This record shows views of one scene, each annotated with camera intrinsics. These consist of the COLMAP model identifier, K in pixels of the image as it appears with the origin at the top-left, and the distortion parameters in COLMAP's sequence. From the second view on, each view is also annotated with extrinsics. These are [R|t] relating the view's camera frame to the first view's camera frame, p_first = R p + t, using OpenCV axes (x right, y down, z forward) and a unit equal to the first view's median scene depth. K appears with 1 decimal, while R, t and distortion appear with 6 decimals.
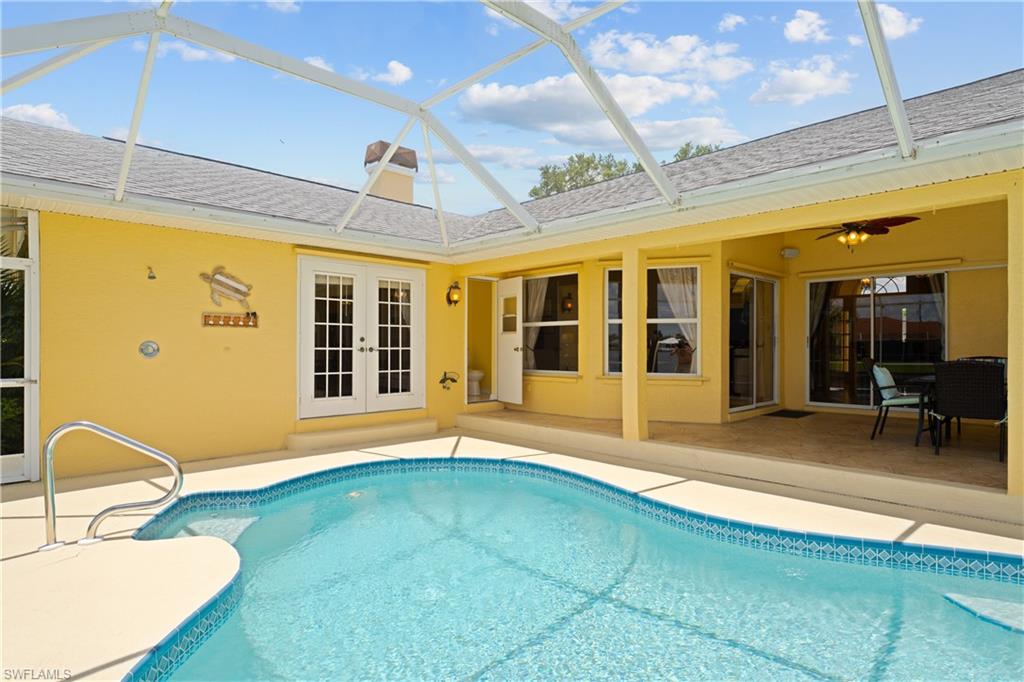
lens RADIAL K [[566.5, 0, 533.4], [0, 566.5, 344.7], [0, 0, 1]] dist [0.002288, 0.000475]
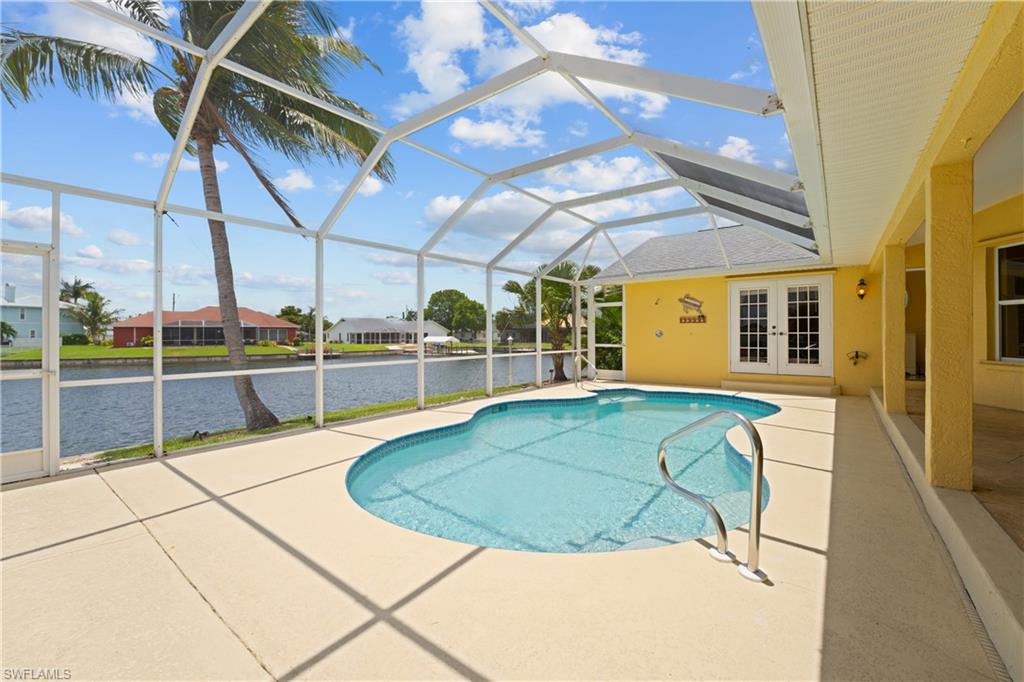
lens RADIAL K [[417.5, 0, 508.2], [0, 417.5, 334.6], [0, 0, 1]] dist [-0.017540, 0.000058]
pose [[0.117799, -0.002262, -0.993035, 0.767356], [0.007380, 0.999972, -0.001403, 0.007292], [0.993010, -0.007163, 0.117812, 0.128147]]
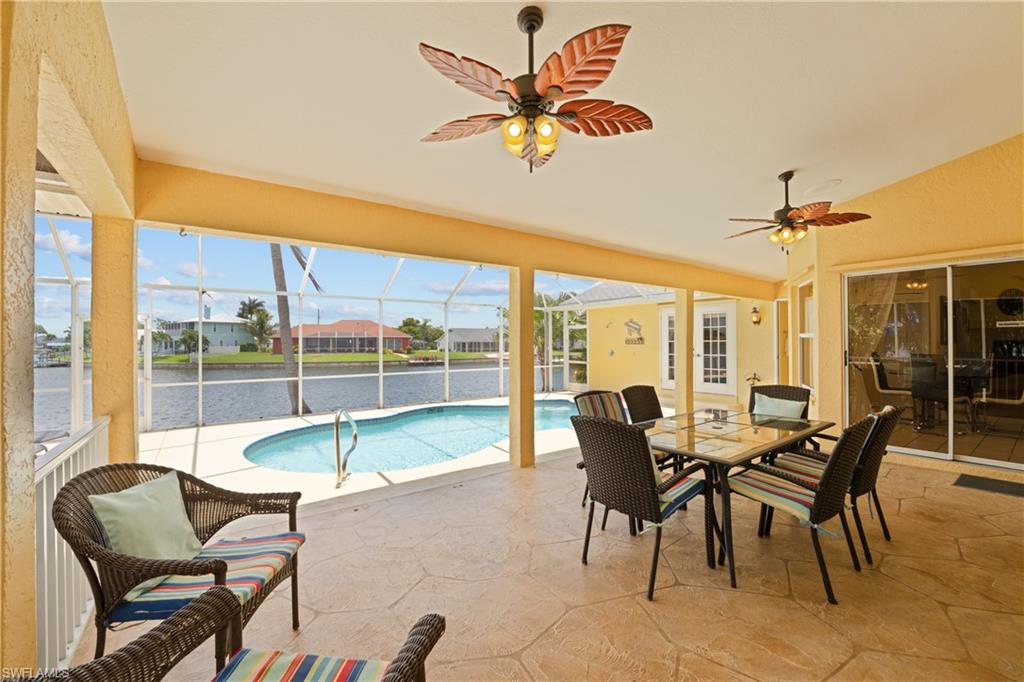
lens RADIAL K [[414.3, 0, 515.0], [0, 414.3, 339.3], [0, 0, 1]] dist [-0.016246, 0.000753]
pose [[-0.136691, -0.009012, -0.990573, 1.056795], [0.006024, 0.999933, -0.009929, -0.032165], [0.990595, -0.007324, -0.136627, 0.634296]]
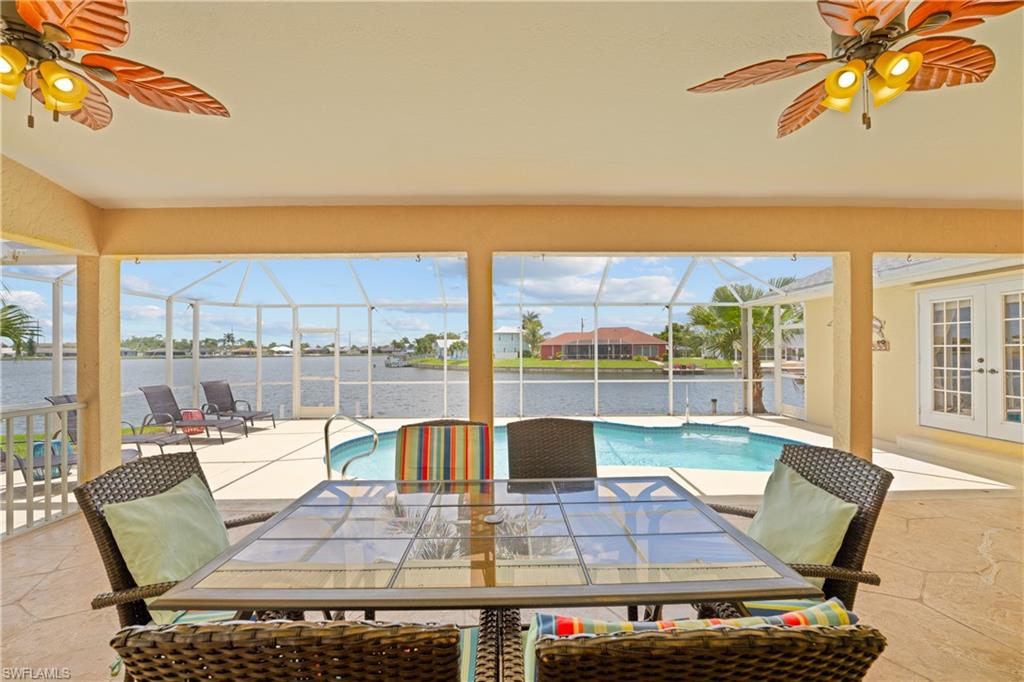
lens RADIAL K [[421.5, 0, 516.4], [0, 421.5, 343.5], [0, 0, 1]] dist [-0.017588, -0.000003]
pose [[-0.690730, -0.010249, -0.723040, 0.771004], [0.005631, 0.999793, -0.019551, -0.029243], [0.723091, -0.017576, -0.690530, 0.921724]]
